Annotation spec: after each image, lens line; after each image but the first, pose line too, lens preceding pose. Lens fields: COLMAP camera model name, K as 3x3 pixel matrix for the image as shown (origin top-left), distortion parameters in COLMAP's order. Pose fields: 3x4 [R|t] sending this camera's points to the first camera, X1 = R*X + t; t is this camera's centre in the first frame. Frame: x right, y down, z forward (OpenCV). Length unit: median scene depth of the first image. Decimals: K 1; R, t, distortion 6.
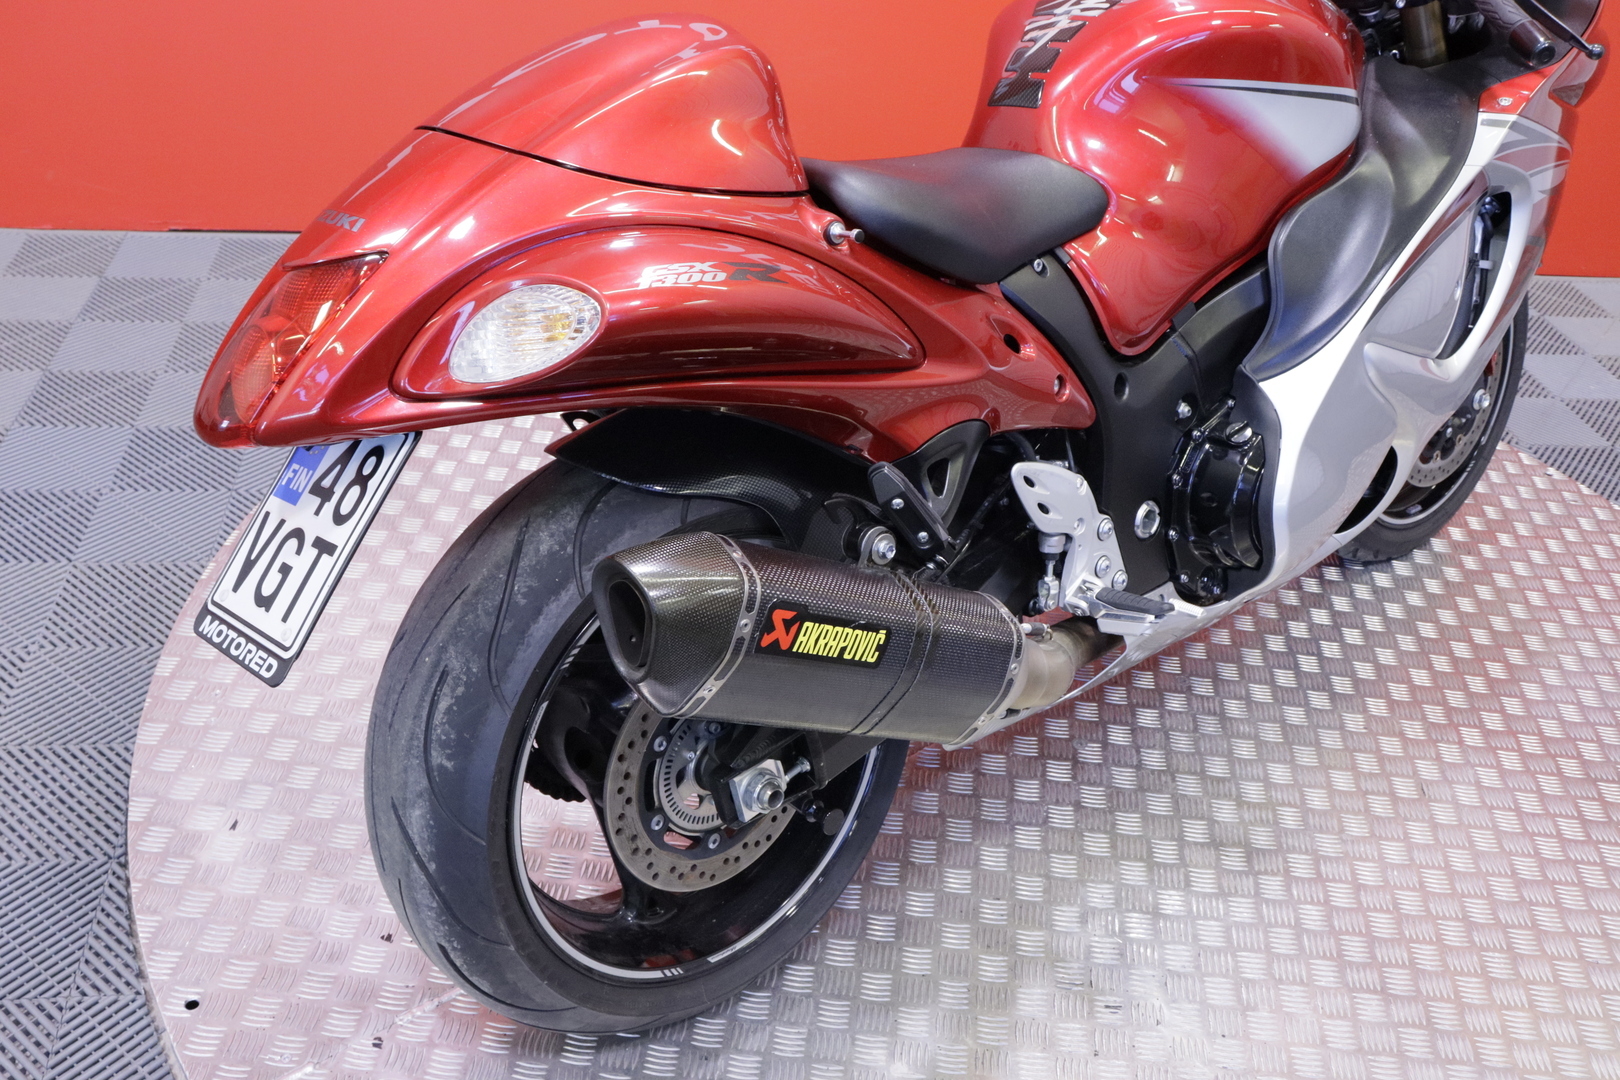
lens RADIAL K [[1542.4, 0, 765.3], [0, 1542.4, 609.4], [0, 0, 1]] dist [-0.094653, 0.012187]
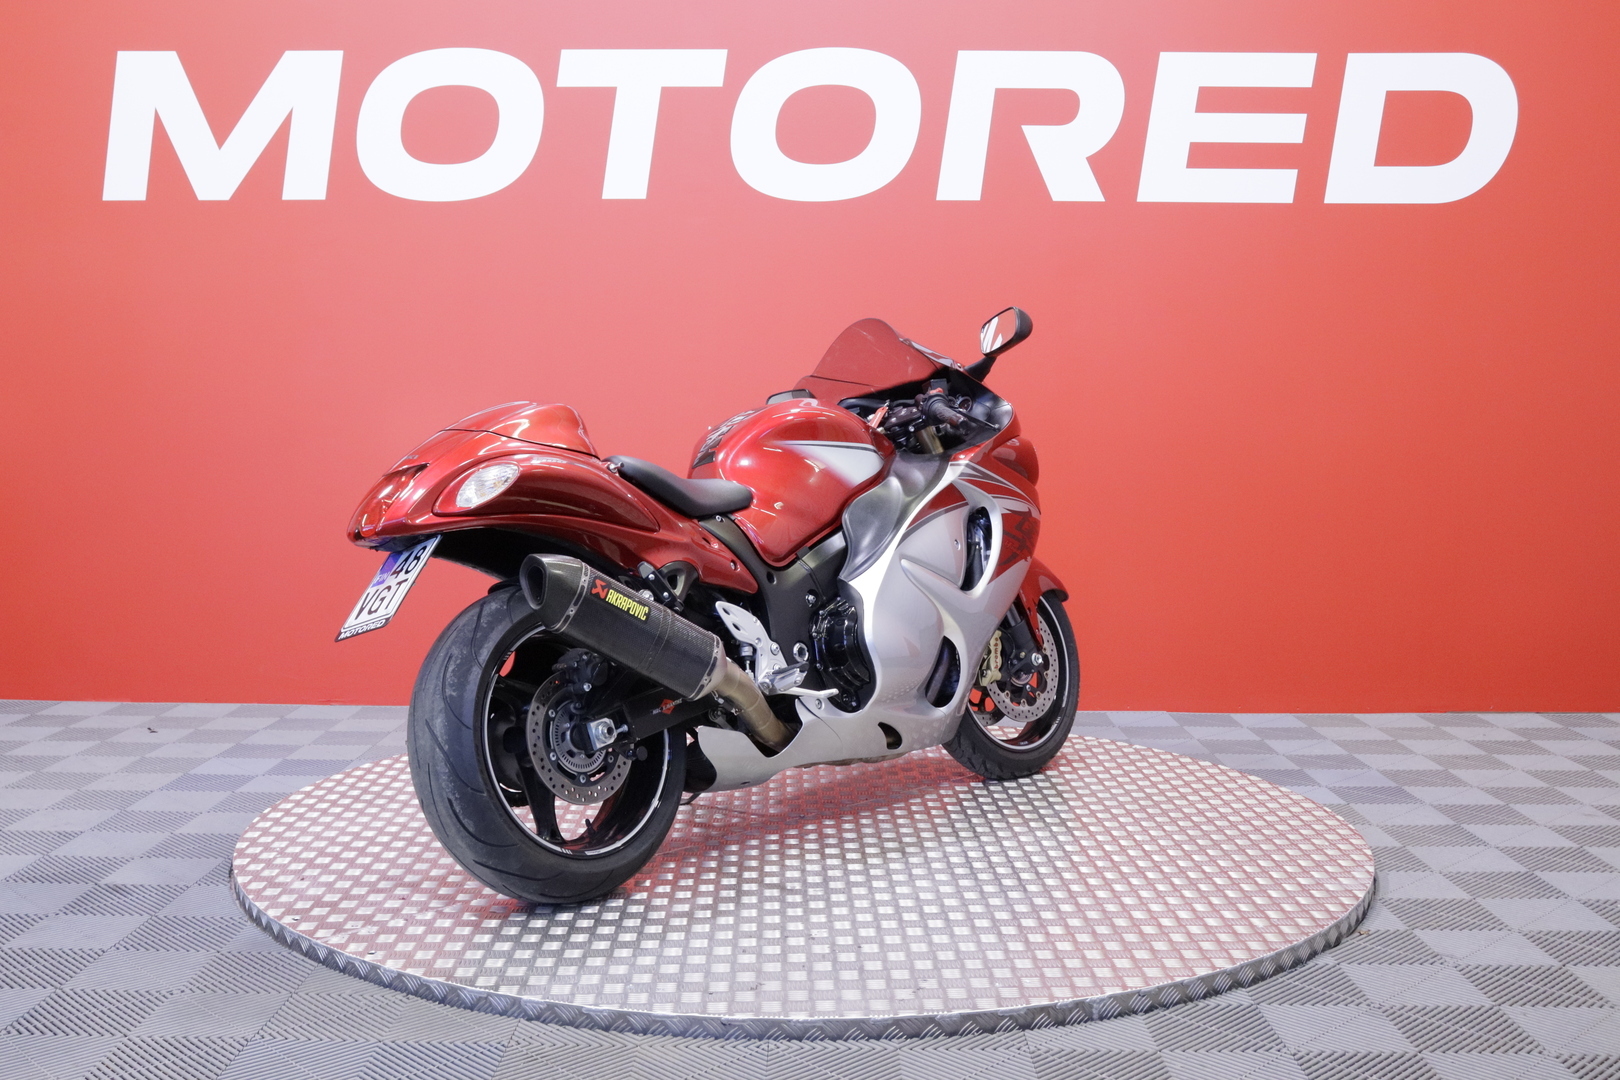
lens RADIAL K [[1888.3, 0, 810.0], [0, 1888.3, 540.0], [0, 0, 1]] dist [-0.017252, -0.009011]
pose [[0.988654, -0.088481, 0.121386, -0.011289], [0.139256, 0.842834, -0.519844, 1.032155], [-0.056312, 0.530850, 0.845593, -1.044500]]
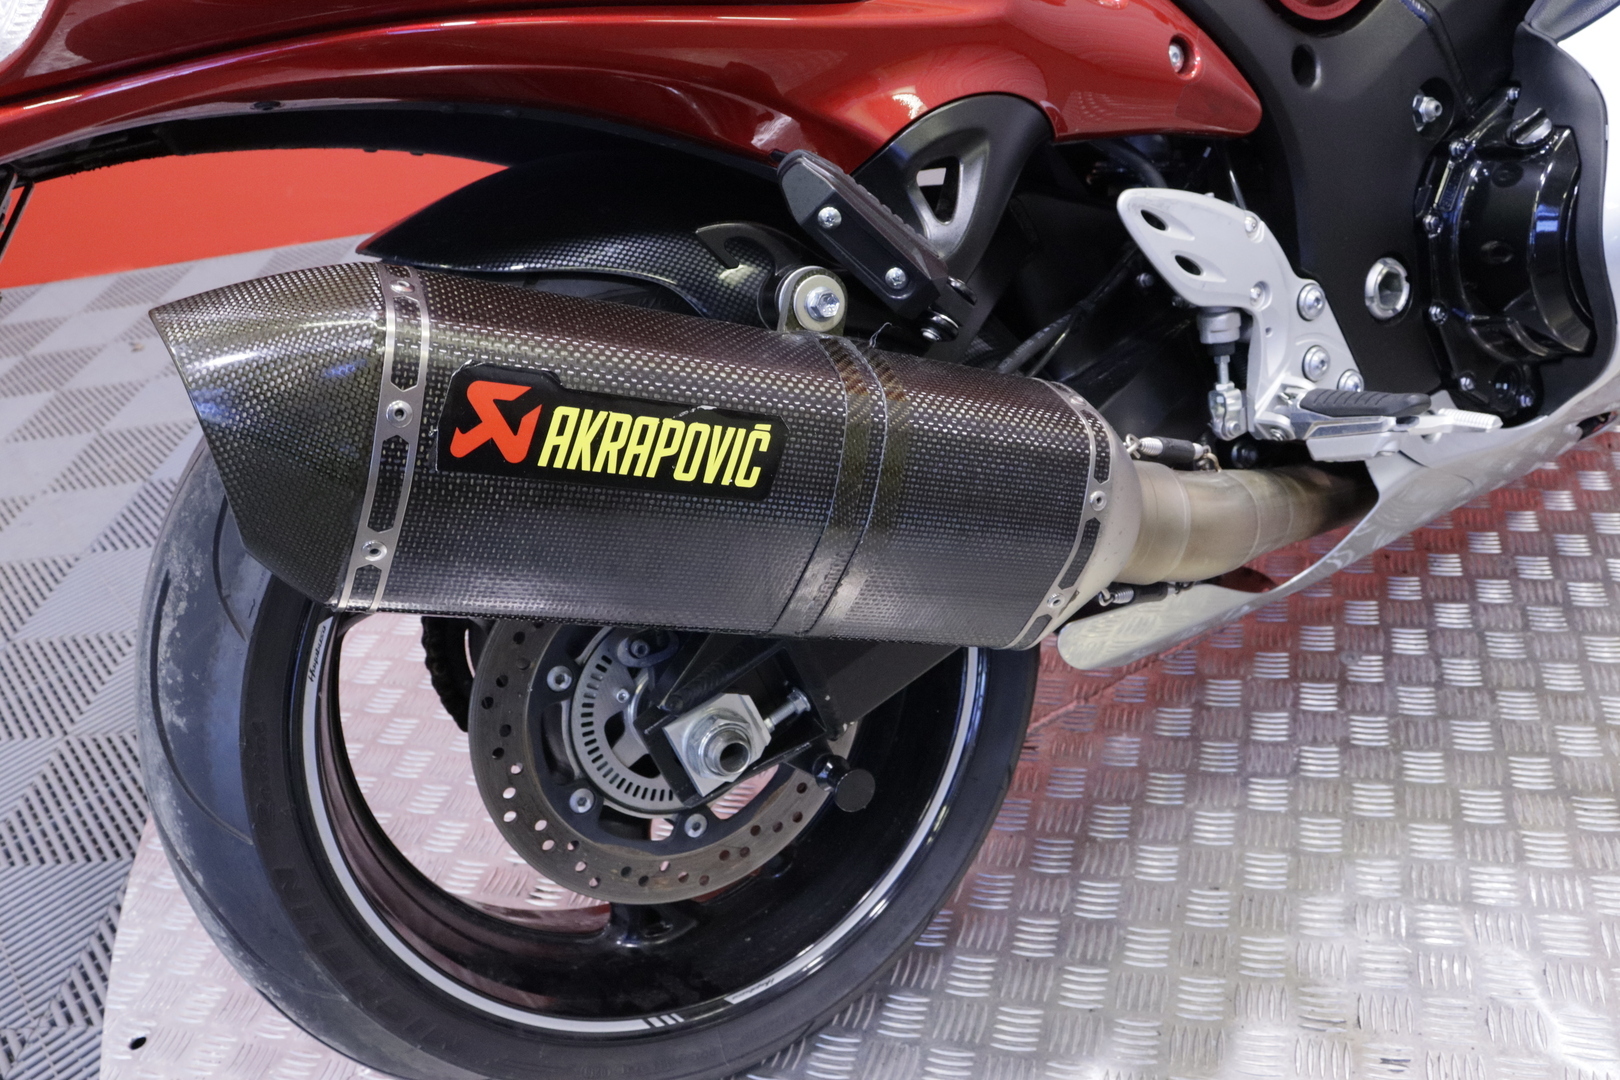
lens RADIAL K [[1324.2, 0, 784.1], [0, 1324.2, 574.9], [0, 0, 1]] dist [-0.166719, 0.144998]
pose [[0.955333, -0.082842, -0.283682, 0.149104], [0.076688, 0.996517, -0.032752, 0.057581], [0.285407, 0.009534, 0.958359, 0.416870]]
